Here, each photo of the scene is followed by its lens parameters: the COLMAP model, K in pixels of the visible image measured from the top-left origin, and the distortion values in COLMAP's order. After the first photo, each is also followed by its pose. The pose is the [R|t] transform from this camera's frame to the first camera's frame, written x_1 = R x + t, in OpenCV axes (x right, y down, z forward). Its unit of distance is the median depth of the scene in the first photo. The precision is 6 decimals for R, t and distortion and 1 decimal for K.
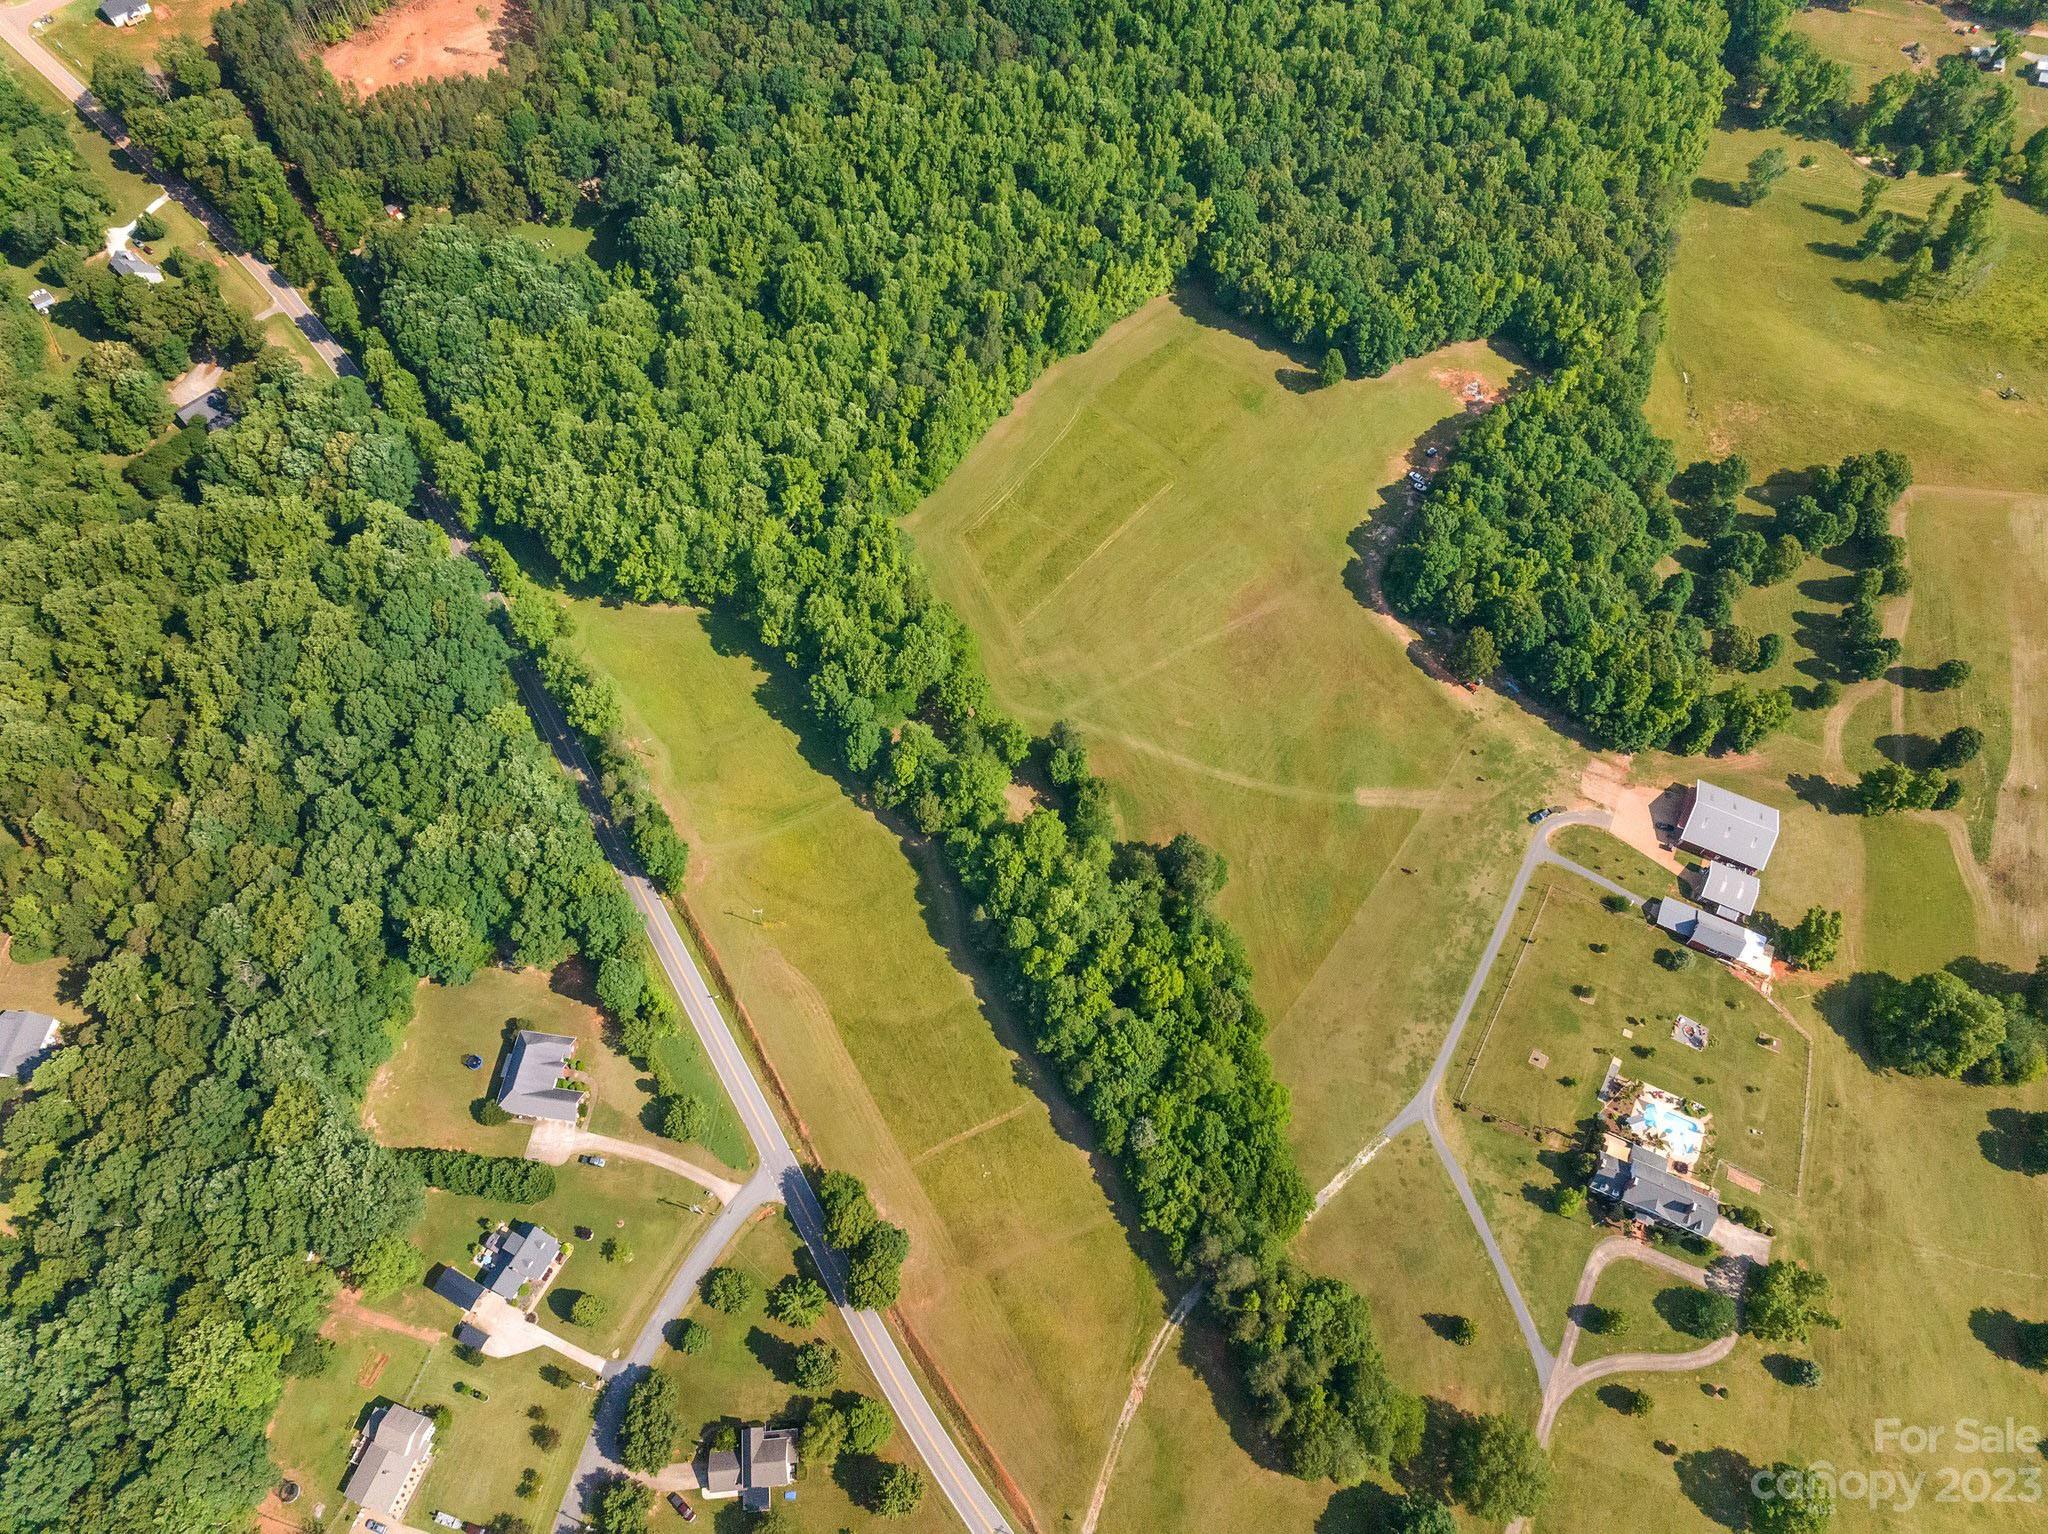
lens RADIAL K [[1442.9, 0, 1026.3], [0, 1442.9, 772.4], [0, 0, 1]] dist [-0.013184, 0.006819]
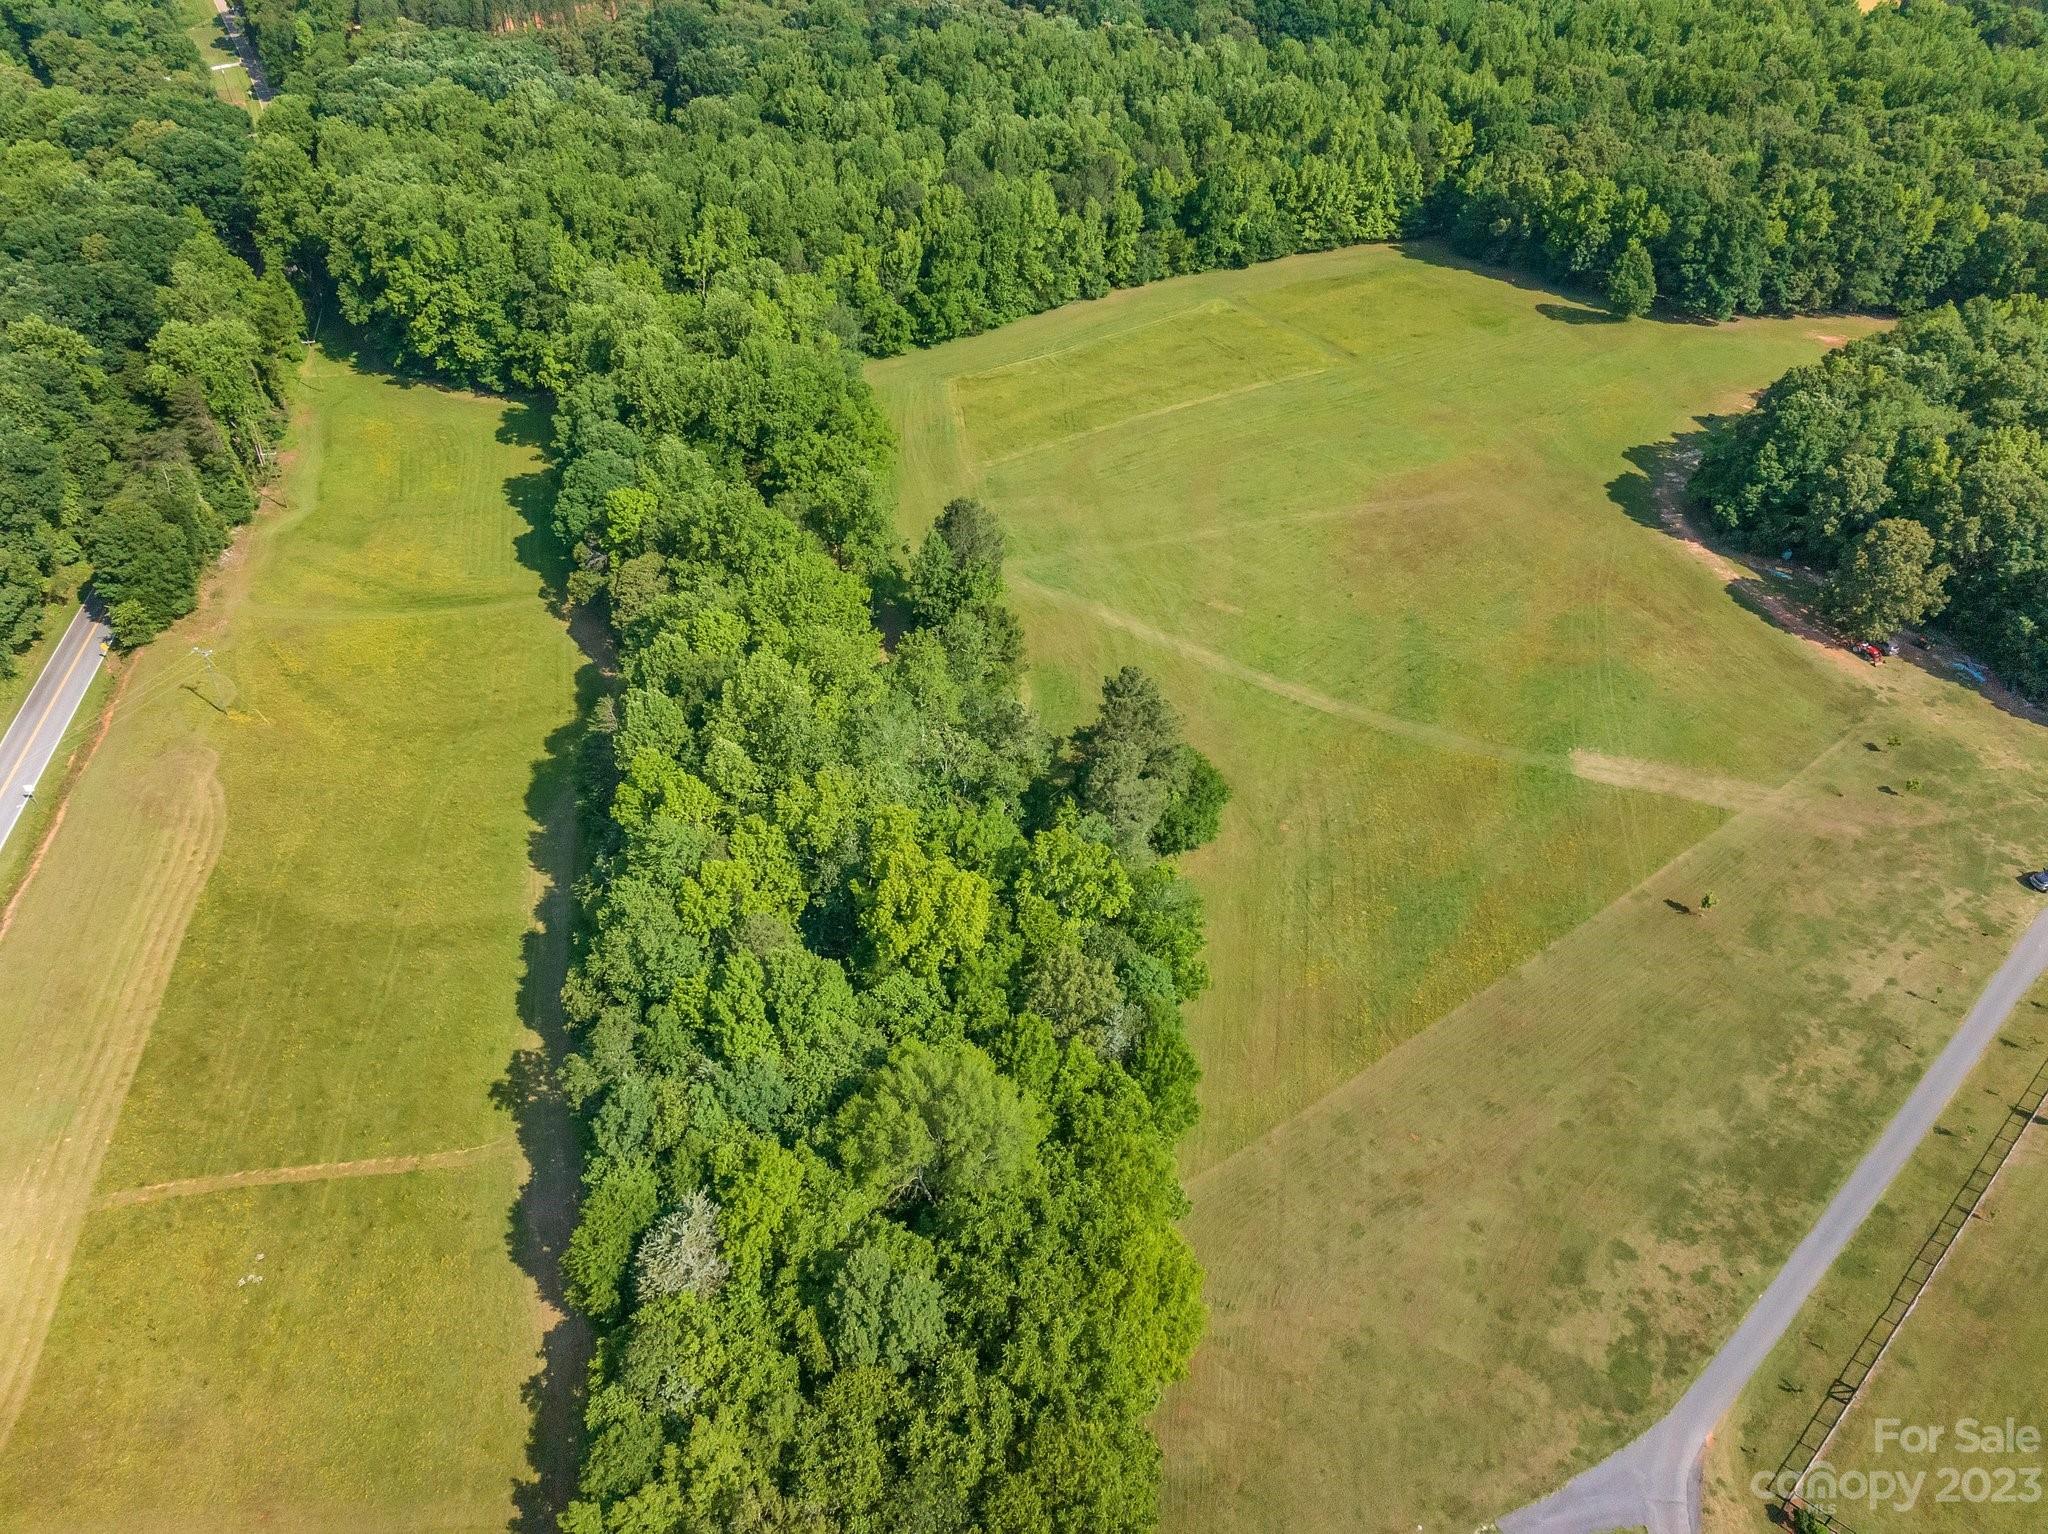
lens RADIAL K [[1442.9, 0, 1037.0], [0, 1442.9, 775.6], [0, 0, 1]] dist [-0.013184, 0.006819]
pose [[0.954914, 0.186852, -0.230708, 0.176241], [-0.263708, 0.890804, -0.370035, 0.218883], [0.136374, 0.414191, 0.899916, 0.594183]]
